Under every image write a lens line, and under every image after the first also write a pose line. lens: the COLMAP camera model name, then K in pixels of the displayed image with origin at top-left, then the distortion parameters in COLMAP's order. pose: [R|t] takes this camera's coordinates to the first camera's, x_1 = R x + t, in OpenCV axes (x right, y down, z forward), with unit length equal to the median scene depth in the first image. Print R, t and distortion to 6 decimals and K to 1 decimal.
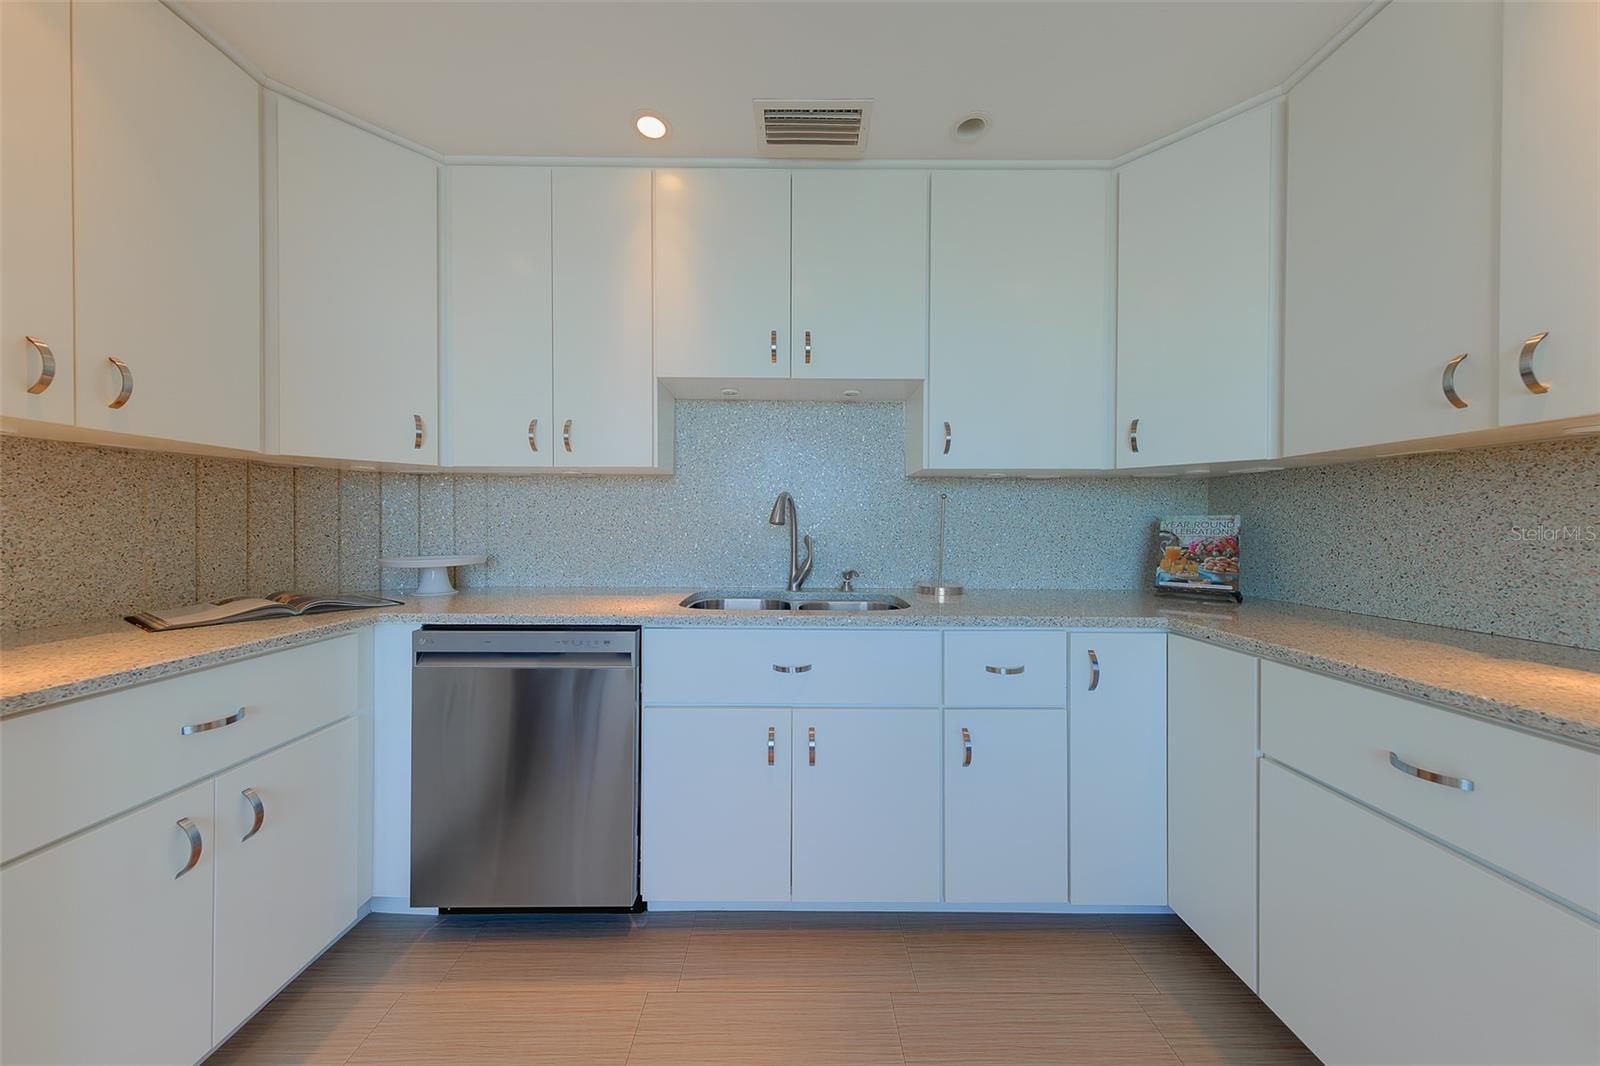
lens RADIAL K [[500.0, 0, 796.8], [0, 500.0, 528.1], [0, 0, 1]] dist [0.000475, 0.000023]
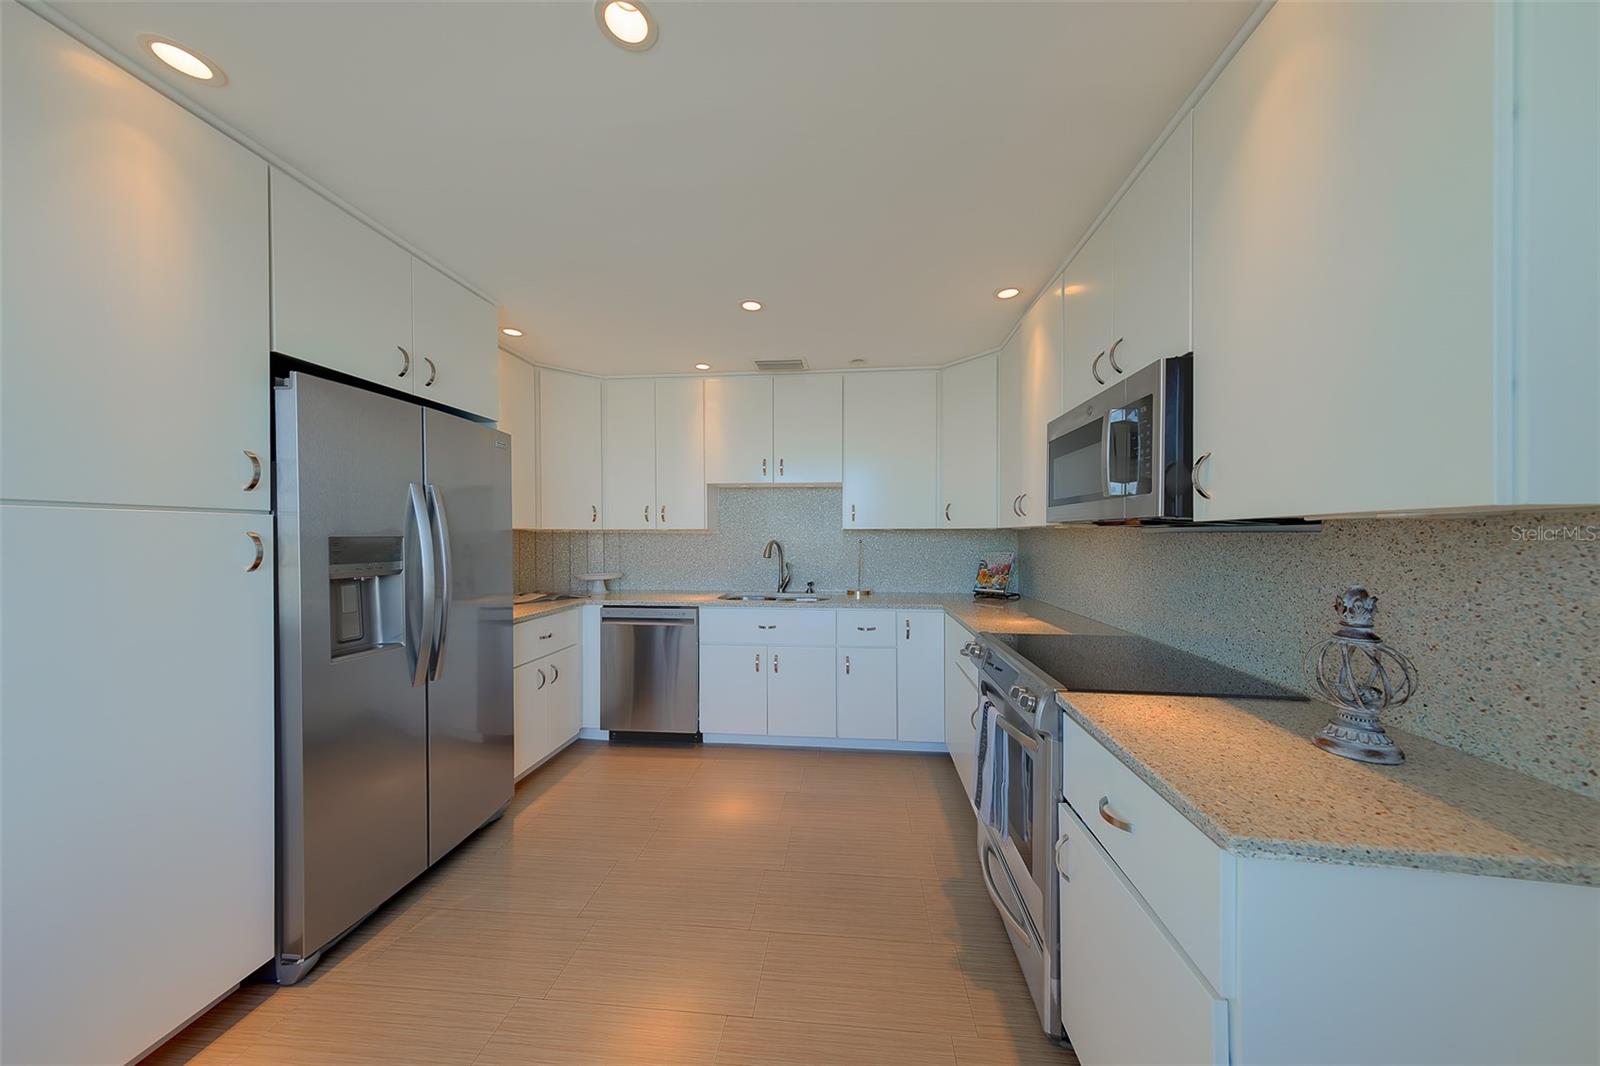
lens RADIAL K [[500.0, 0, 804.4], [0, 500.0, 538.3], [0, 0, 1]] dist [0.000475, 0.000023]
pose [[0.994187, -0.006234, -0.107487, 0.319540], [0.005926, 0.999977, -0.003180, -0.077795], [0.107504, 0.002525, 0.994201, -0.932696]]
